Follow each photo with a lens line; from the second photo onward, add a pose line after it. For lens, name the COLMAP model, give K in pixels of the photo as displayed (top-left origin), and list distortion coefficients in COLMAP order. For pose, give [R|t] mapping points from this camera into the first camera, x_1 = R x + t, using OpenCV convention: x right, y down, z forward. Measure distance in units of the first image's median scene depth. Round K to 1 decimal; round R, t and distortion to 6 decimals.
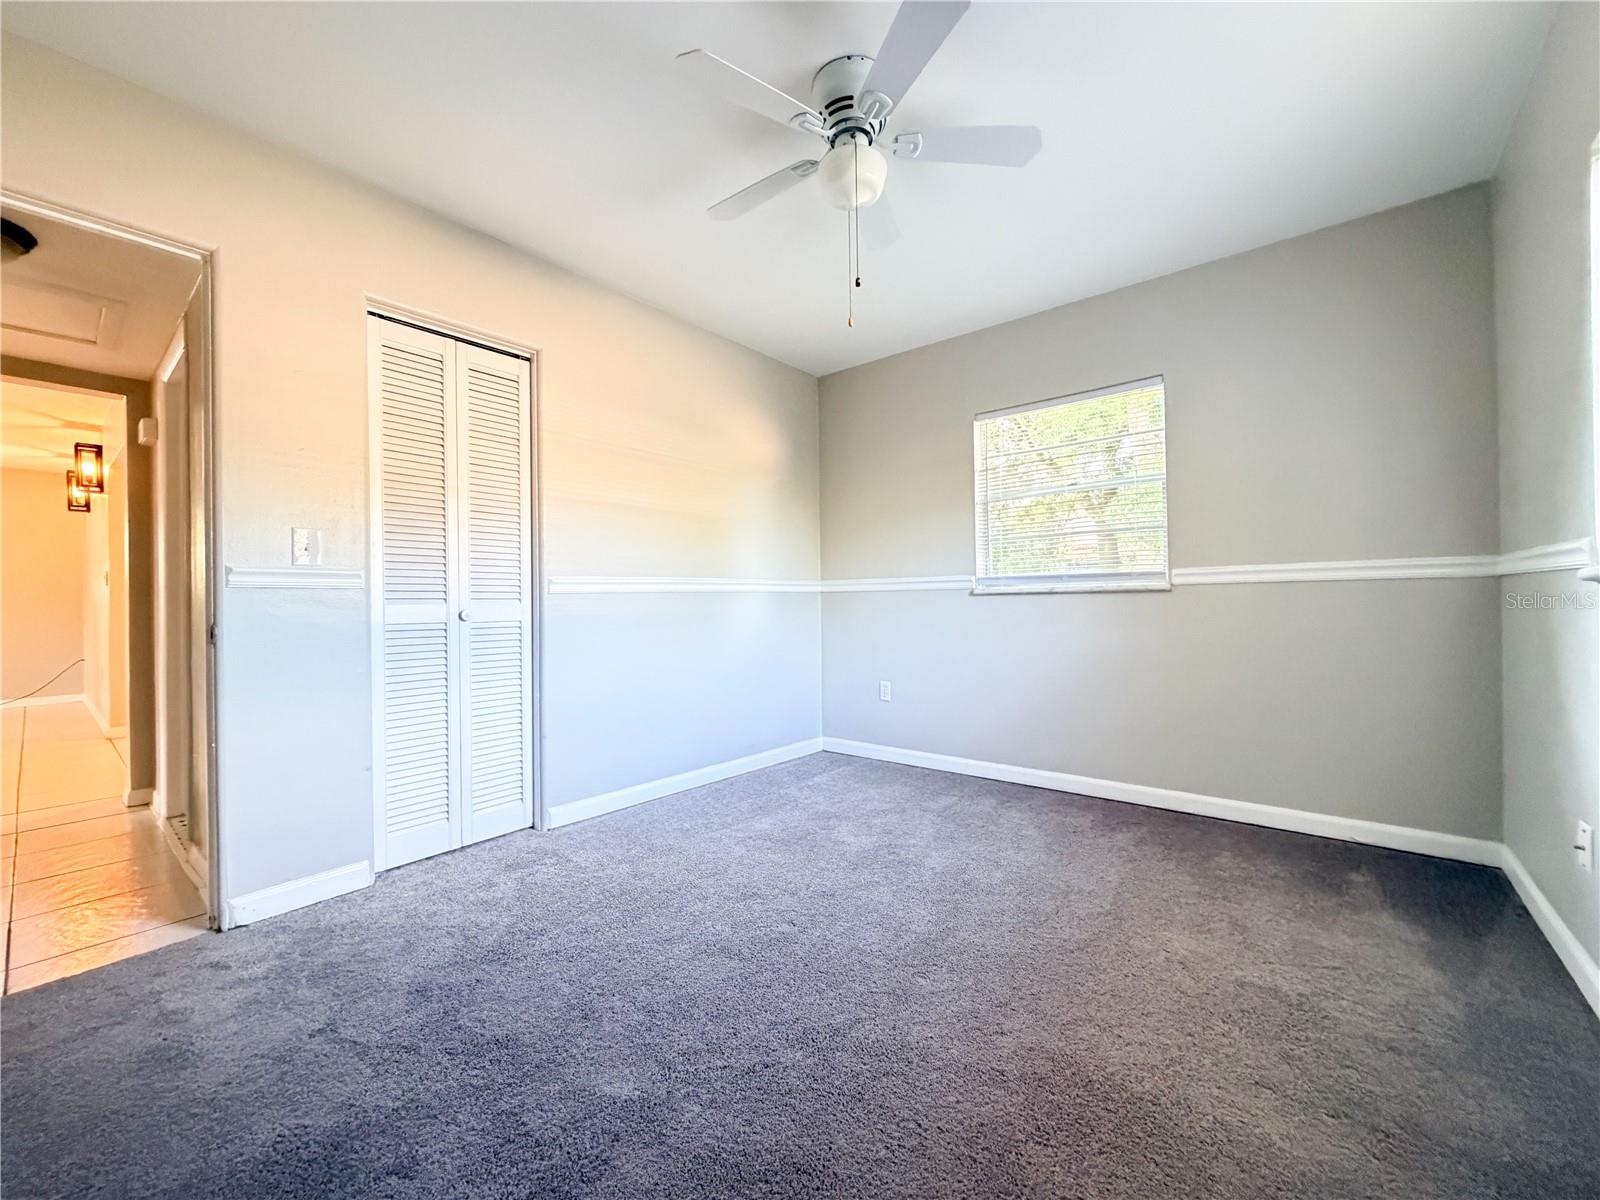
lens RADIAL K [[635.8, 0, 797.0], [0, 635.8, 597.6], [0, 0, 1]] dist [-0.001044, 0.000590]
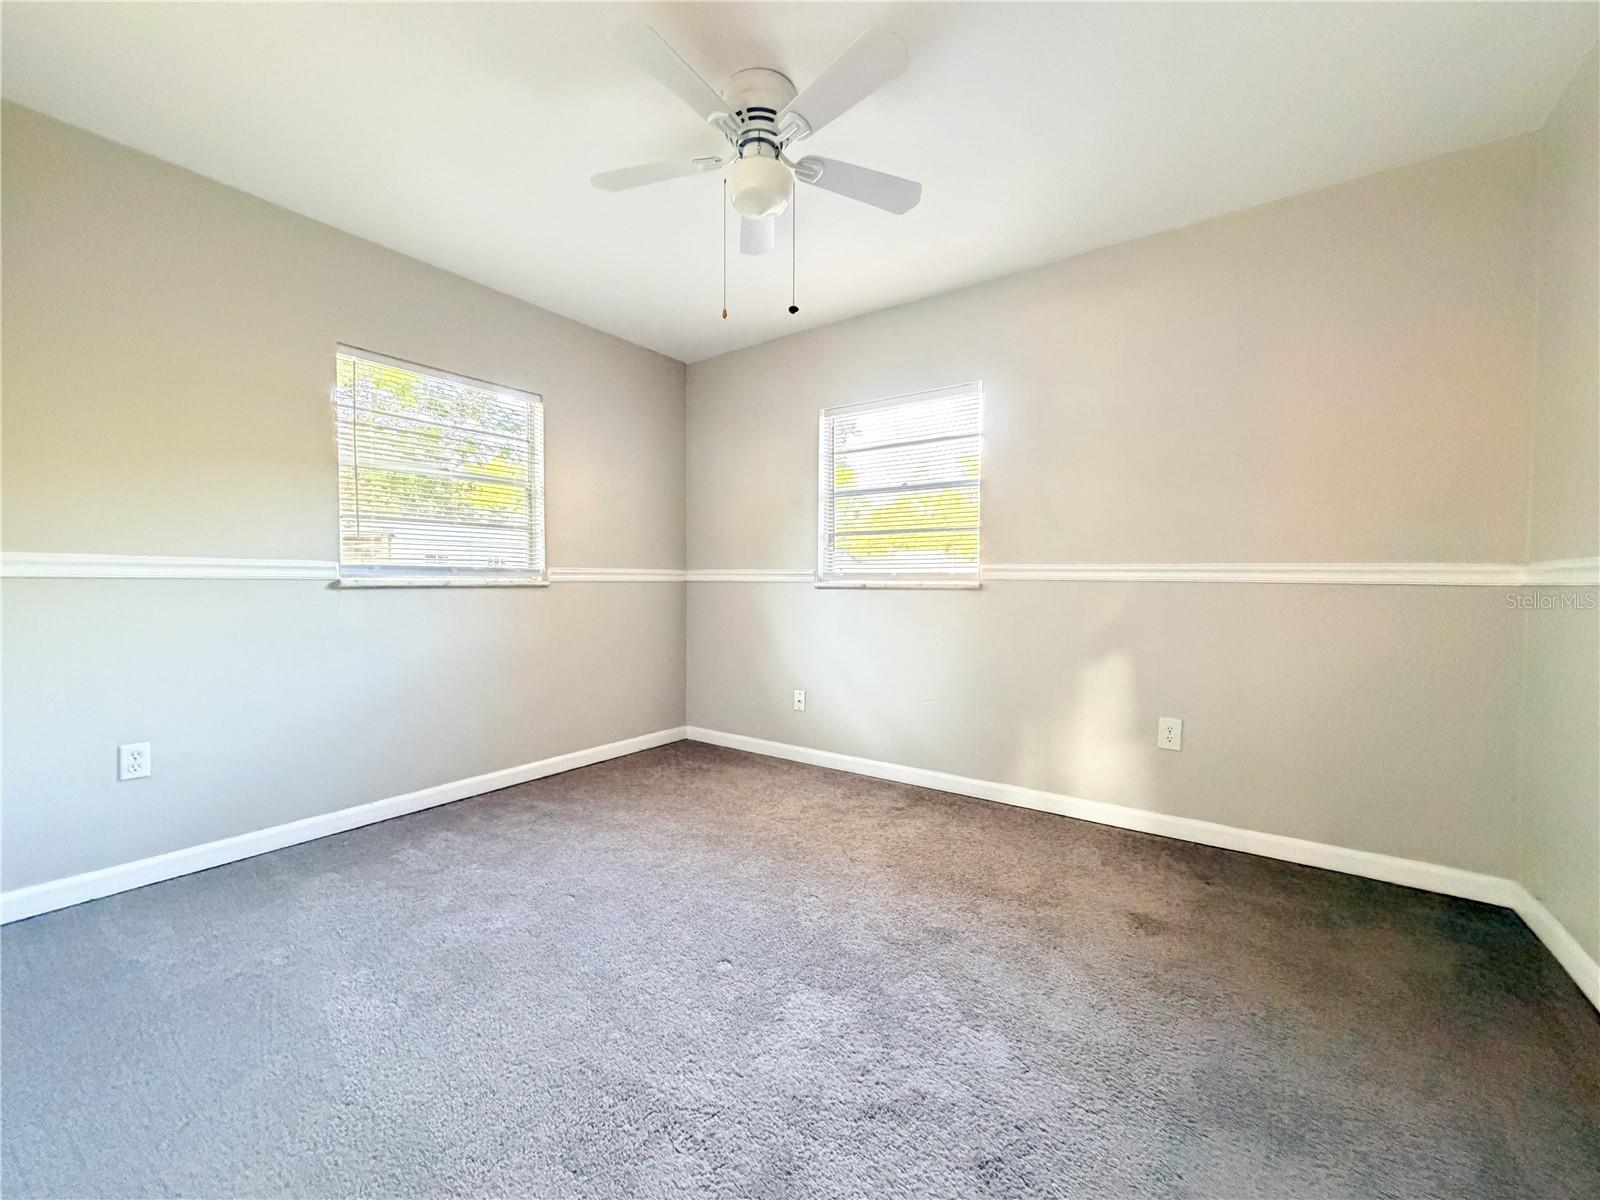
lens RADIAL K [[638.5, 0, 793.2], [0, 638.5, 598.7], [0, 0, 1]] dist [0.001109, 0.000021]
pose [[-0.073118, -0.012214, 0.997248, -0.420831], [-0.010396, 0.999880, 0.011484, -0.004845], [-0.997269, -0.009528, -0.073236, 0.446430]]
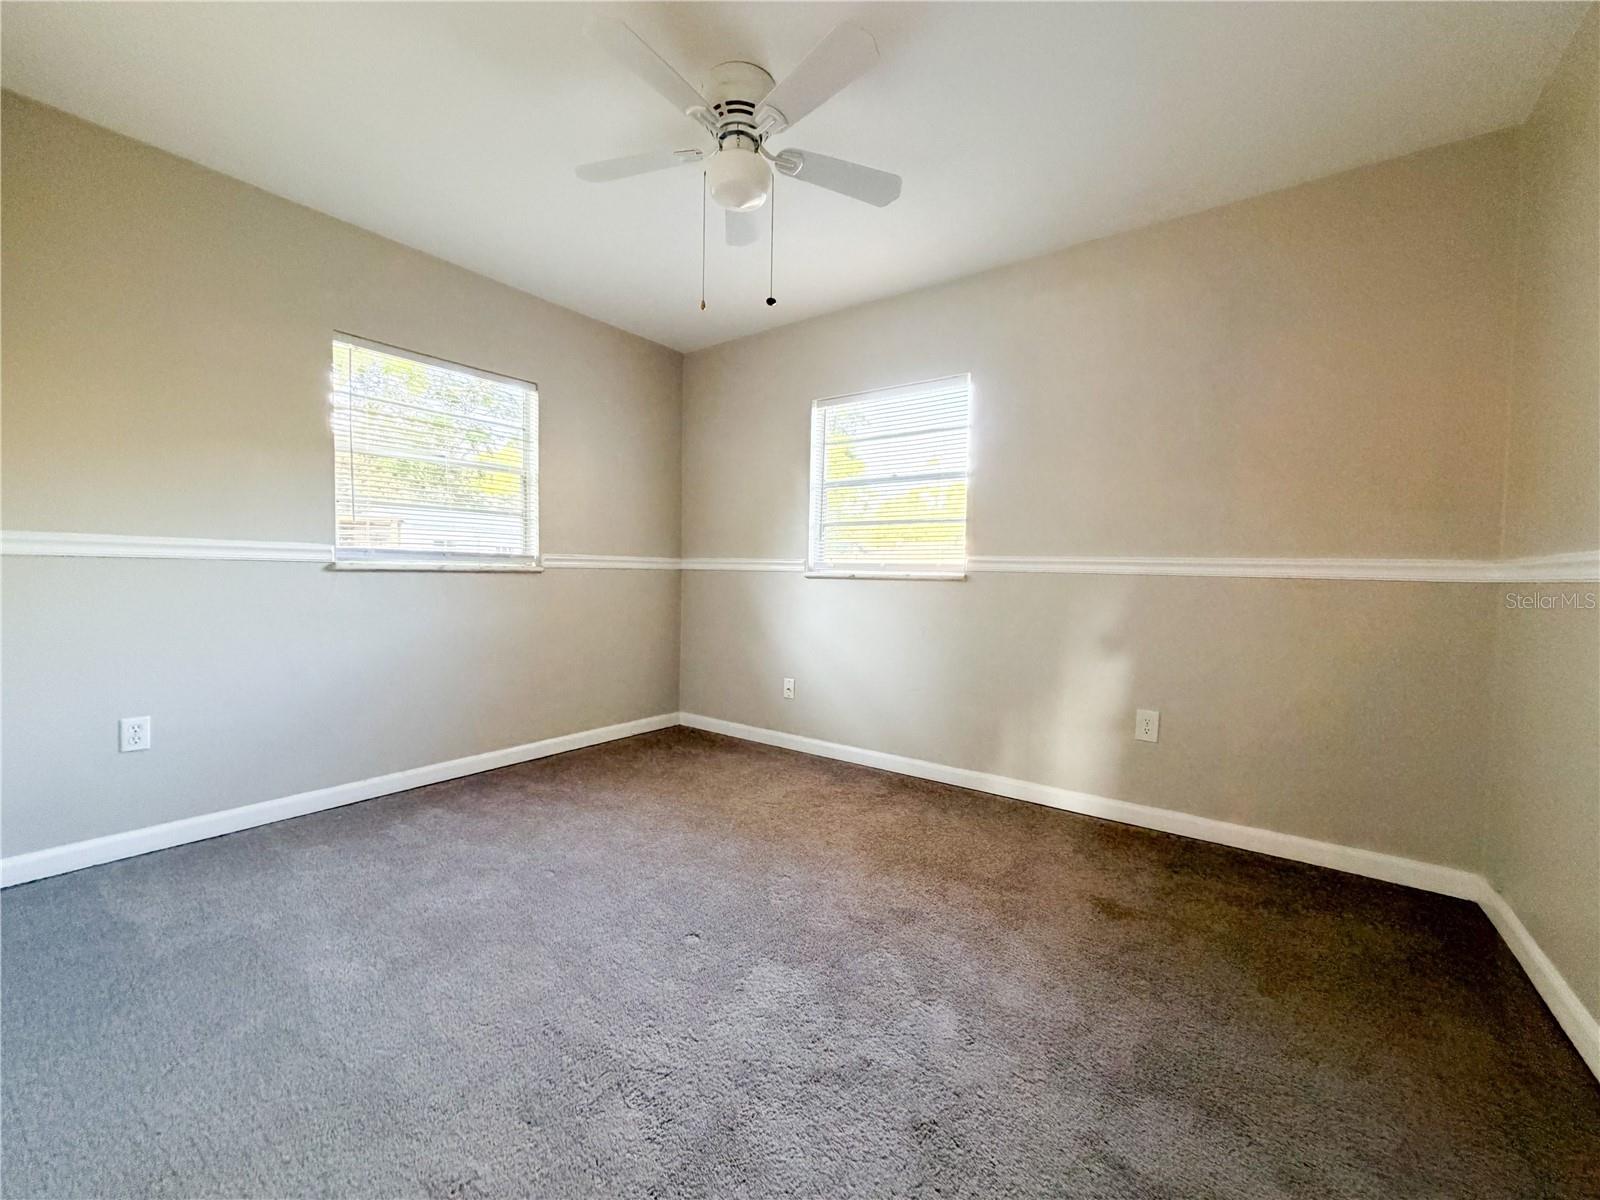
lens RADIAL K [[639.8, 0, 795.7], [0, 639.8, 599.0], [0, 0, 1]] dist [0.000172, 0.000327]
pose [[-0.057802, -0.026663, 0.997972, -0.434399], [-0.023406, 0.999405, 0.025345, -0.002231], [-0.998054, -0.021893, -0.058391, 0.417800]]
